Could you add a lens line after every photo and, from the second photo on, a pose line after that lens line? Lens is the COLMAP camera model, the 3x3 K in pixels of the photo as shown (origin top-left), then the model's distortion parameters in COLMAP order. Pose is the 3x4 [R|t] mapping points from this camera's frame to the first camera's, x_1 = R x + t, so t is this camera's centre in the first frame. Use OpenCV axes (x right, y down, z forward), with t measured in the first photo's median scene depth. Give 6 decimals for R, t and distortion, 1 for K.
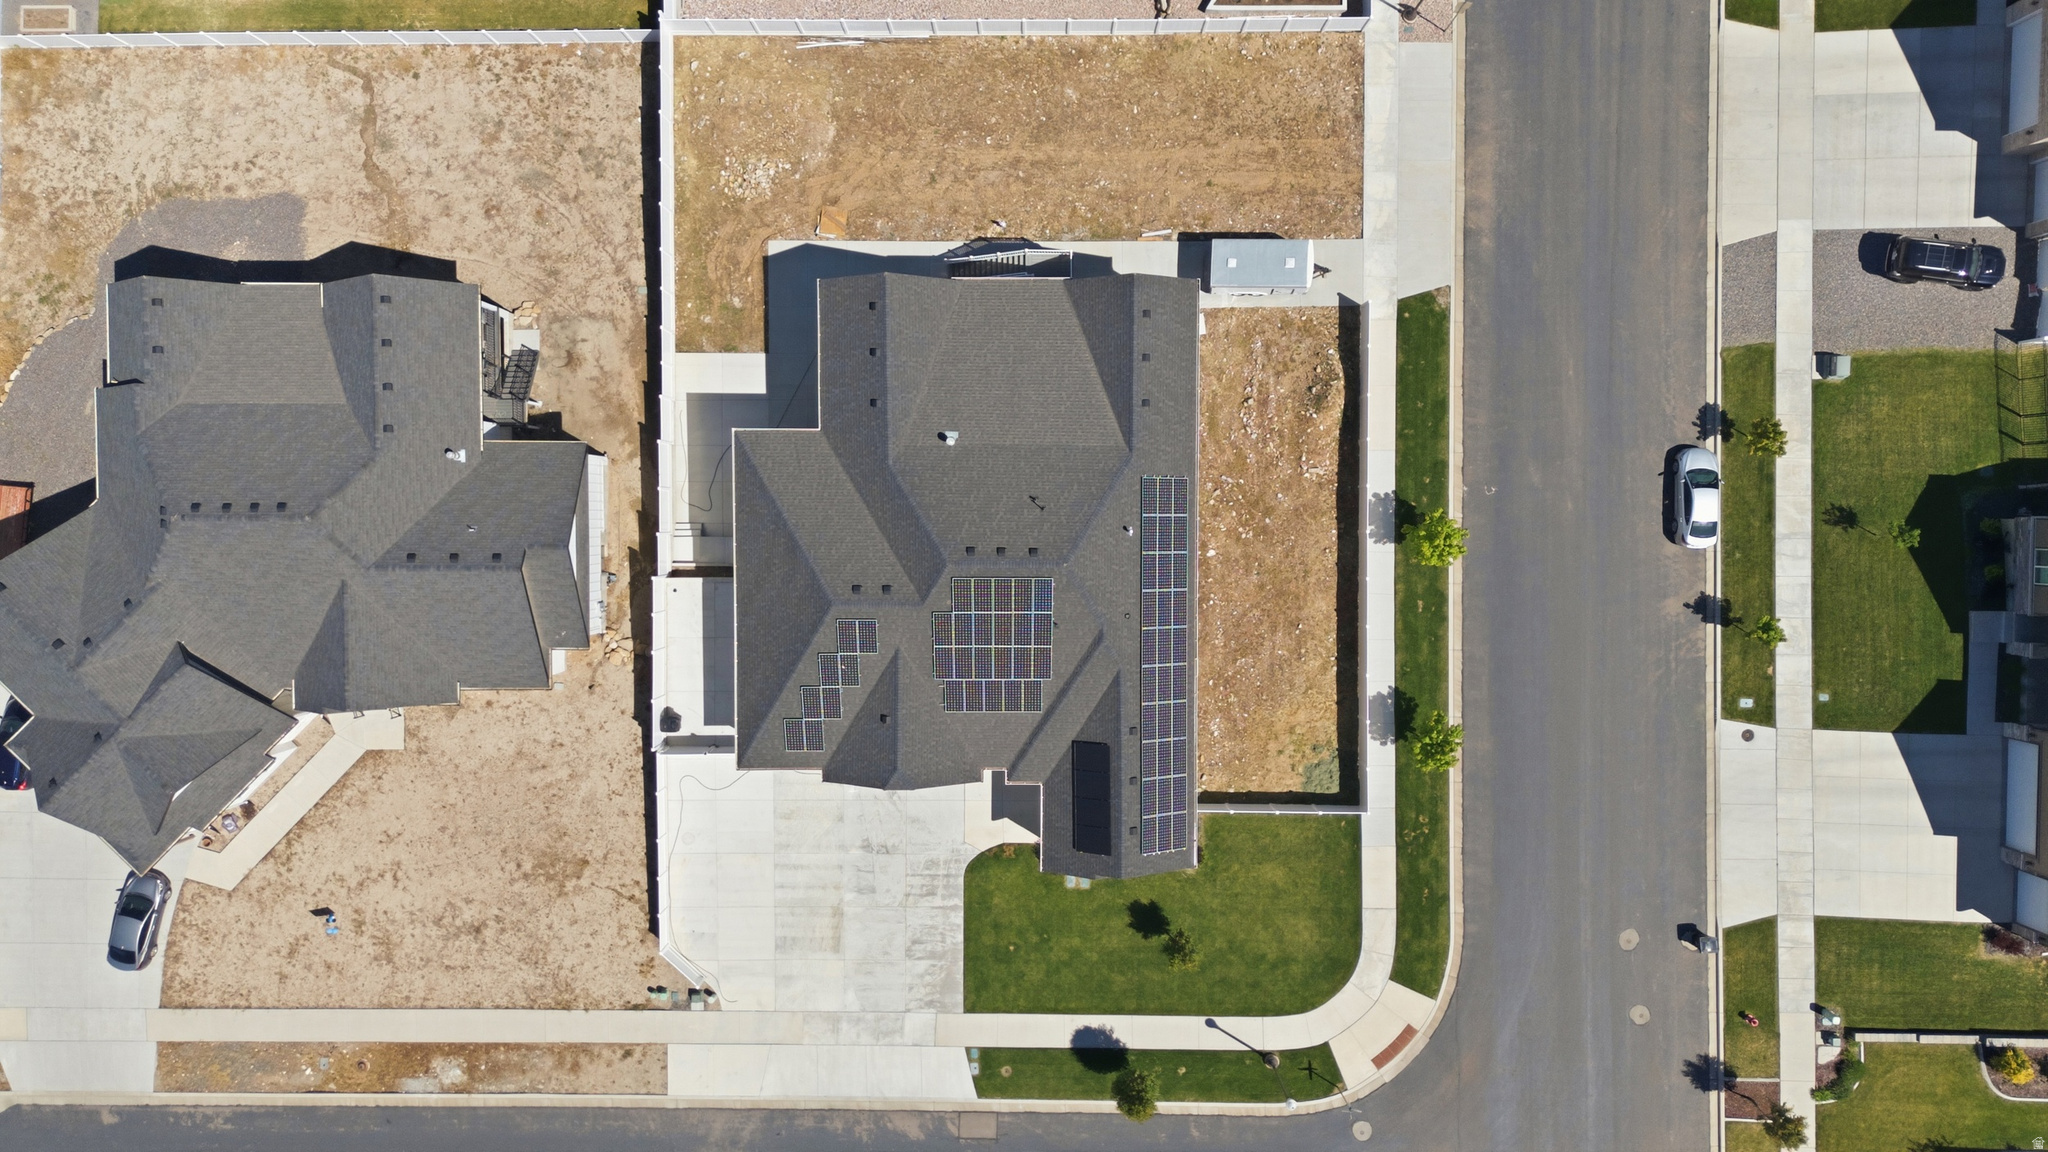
lens RADIAL K [[1493.4, 0, 1024.0], [0, 1493.4, 576.0], [0, 0, 1]] dist [0.081560, -0.067948]
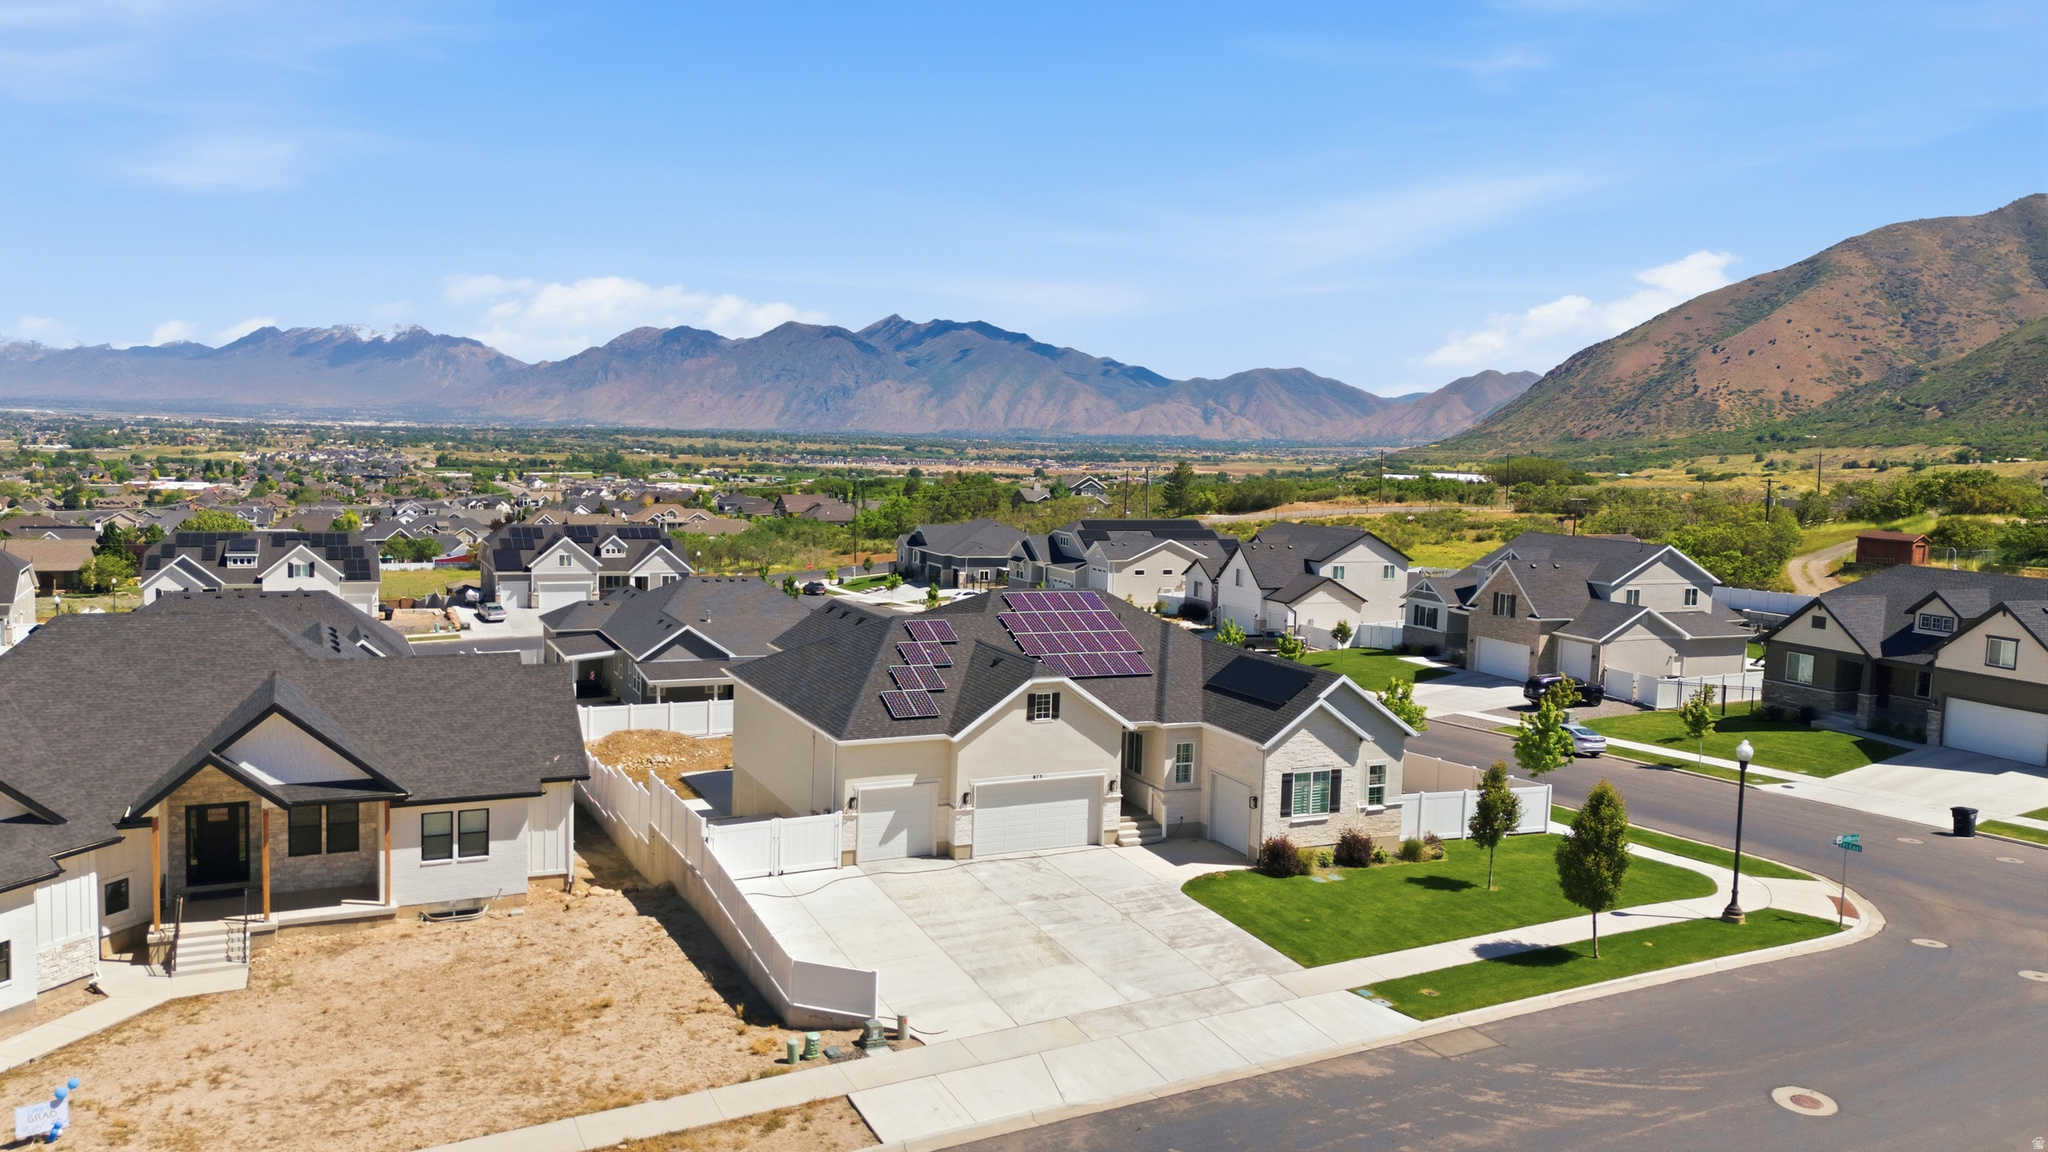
lens RADIAL K [[1493.4, 0, 1024.0], [0, 1493.4, 576.0], [0, 0, 1]] dist [0.081560, -0.067948]
pose [[0.900783, -0.005402, 0.434236, -0.399177], [0.433728, 0.061128, -0.898968, 0.768543], [-0.021687, 0.998115, 0.057406, 0.812833]]
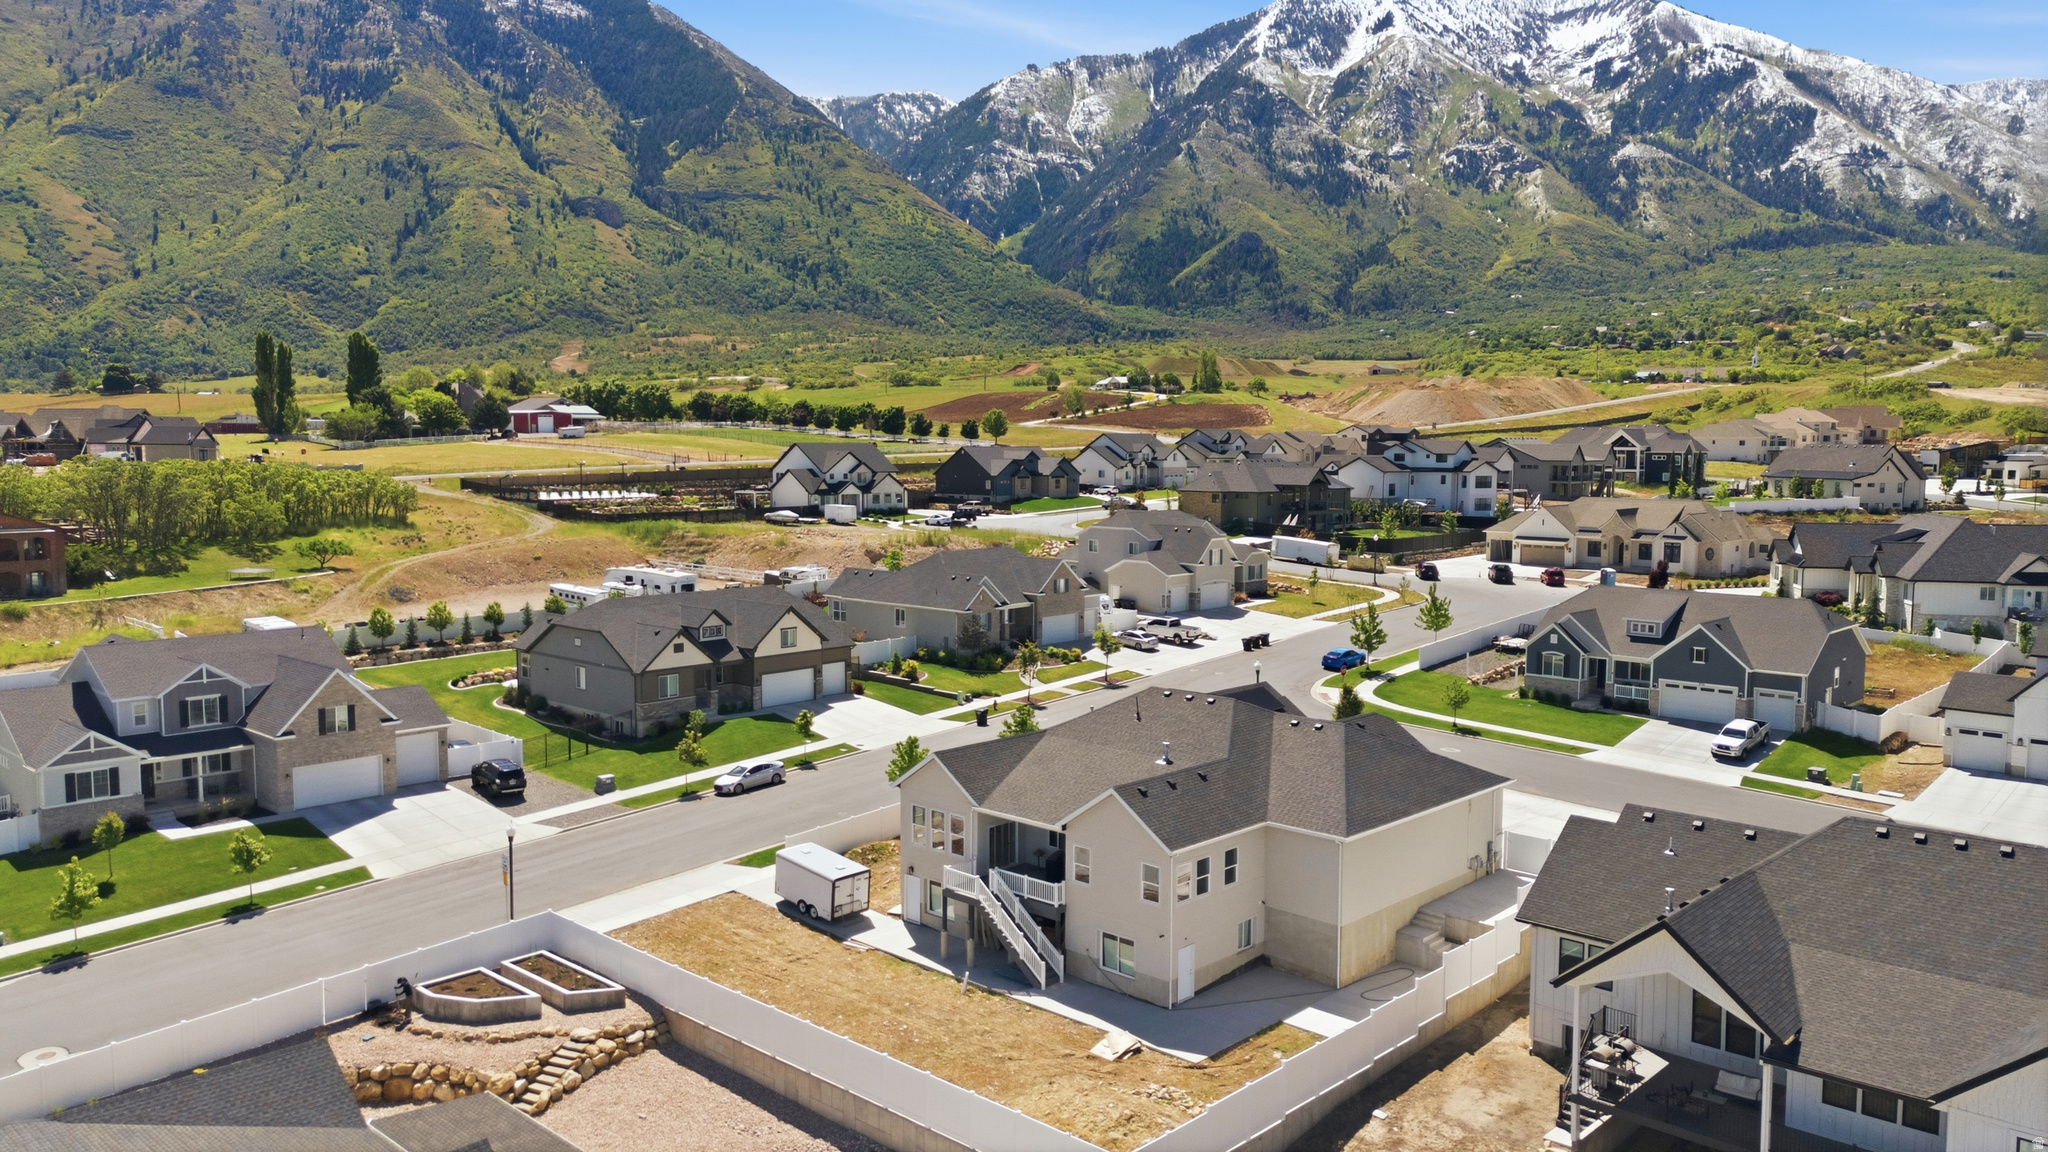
lens RADIAL K [[1493.4, 0, 1024.0], [0, 1493.4, 576.0], [0, 0, 1]] dist [0.081560, -0.067948]
pose [[-0.729451, -0.055375, 0.681788, -0.613112], [0.683253, -0.106568, 0.722363, -0.811539], [0.032655, 0.992762, 0.115571, 0.671630]]
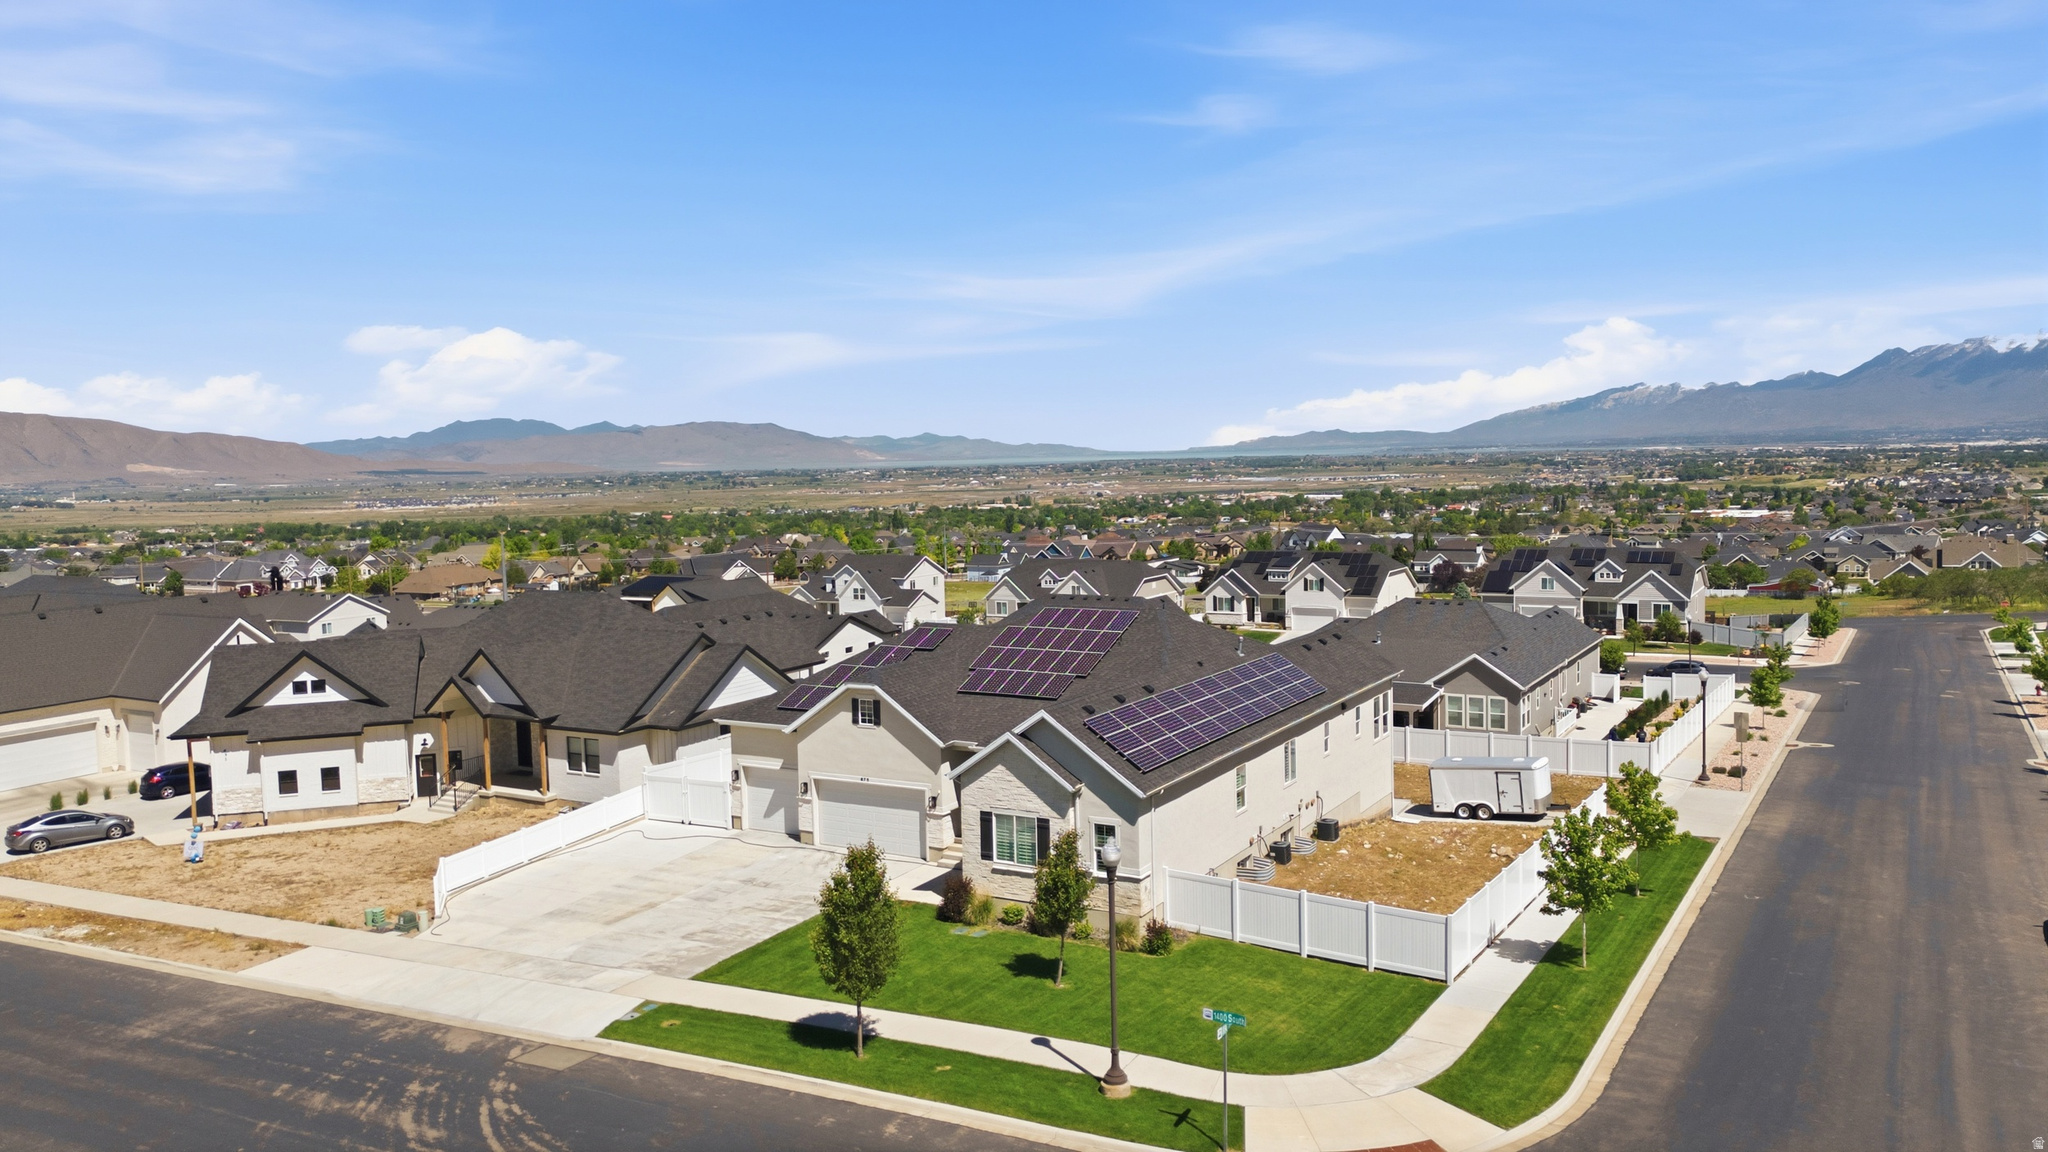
lens RADIAL K [[1493.4, 0, 1024.0], [0, 1493.4, 576.0], [0, 0, 1]] dist [0.081560, -0.067948]
pose [[0.863470, 0.029591, -0.503531, 0.368098], [-0.504388, 0.043761, -0.862368, 0.727694], [-0.003483, 0.998604, 0.052712, 0.809854]]
